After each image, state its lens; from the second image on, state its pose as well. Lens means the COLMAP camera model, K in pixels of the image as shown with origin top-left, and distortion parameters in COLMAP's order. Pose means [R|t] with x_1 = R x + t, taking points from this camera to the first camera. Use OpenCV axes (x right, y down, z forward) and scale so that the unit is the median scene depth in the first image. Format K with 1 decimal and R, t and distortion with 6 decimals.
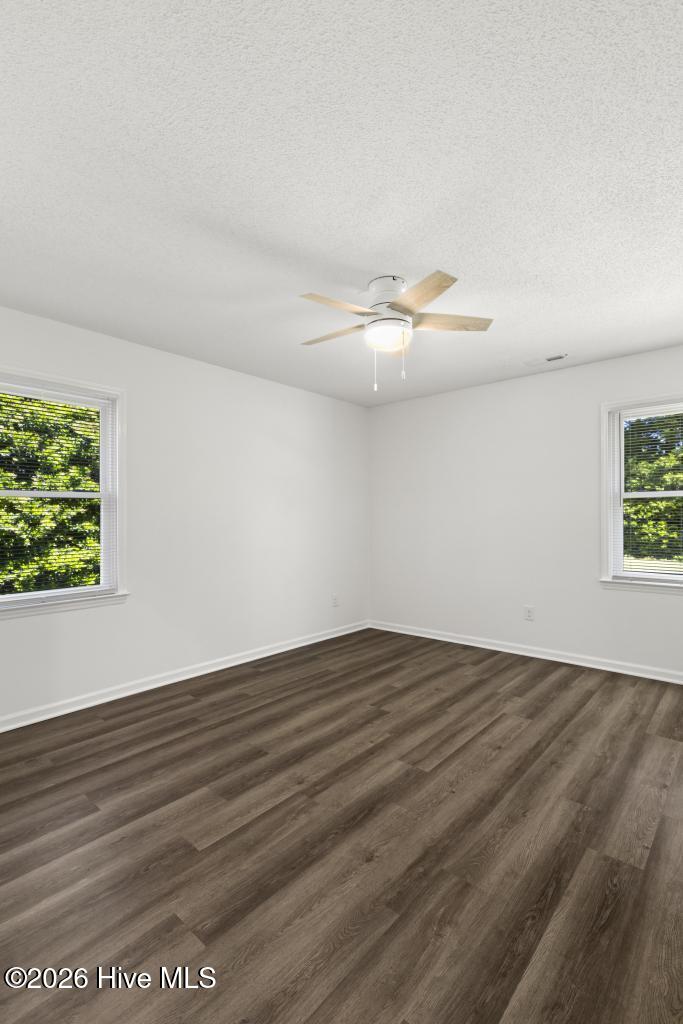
lens RADIAL K [[494.6, 0, 341.0], [0, 494.6, 512.9], [0, 0, 1]] dist [0.000133, 0.000023]
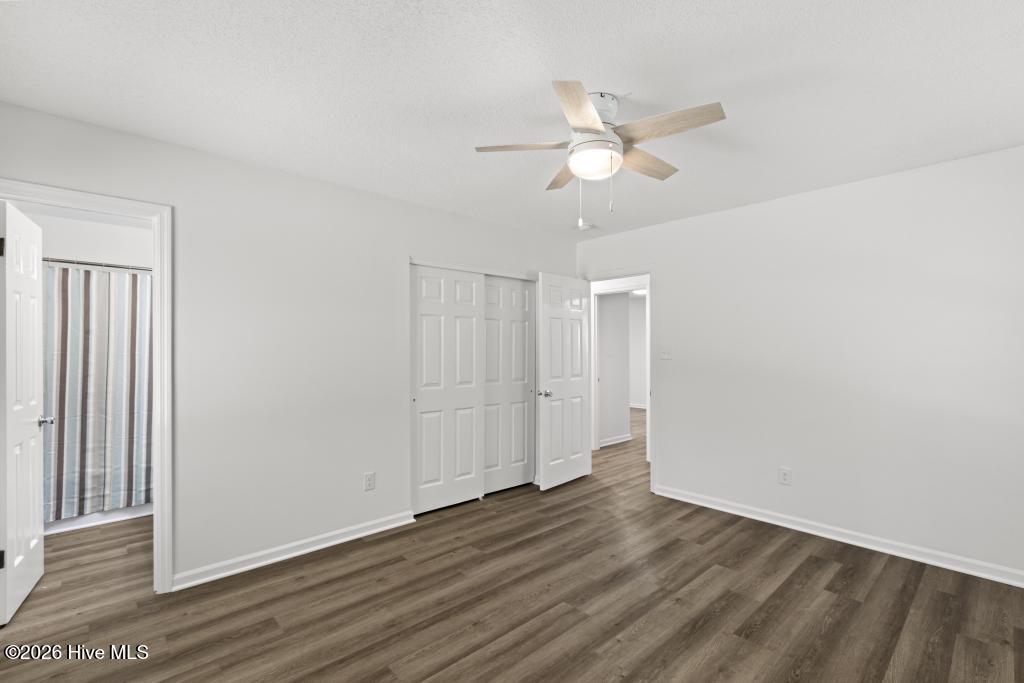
lens RADIAL K [[468.1, 0, 512.4], [0, 468.1, 342.2], [0, 0, 1]] dist [-0.003282, 0.000199]
pose [[-0.993924, 0.008632, 0.109727, 0.165001], [0.005883, 0.999661, -0.025353, -0.024190], [-0.109909, -0.024553, -0.993638, 2.000395]]
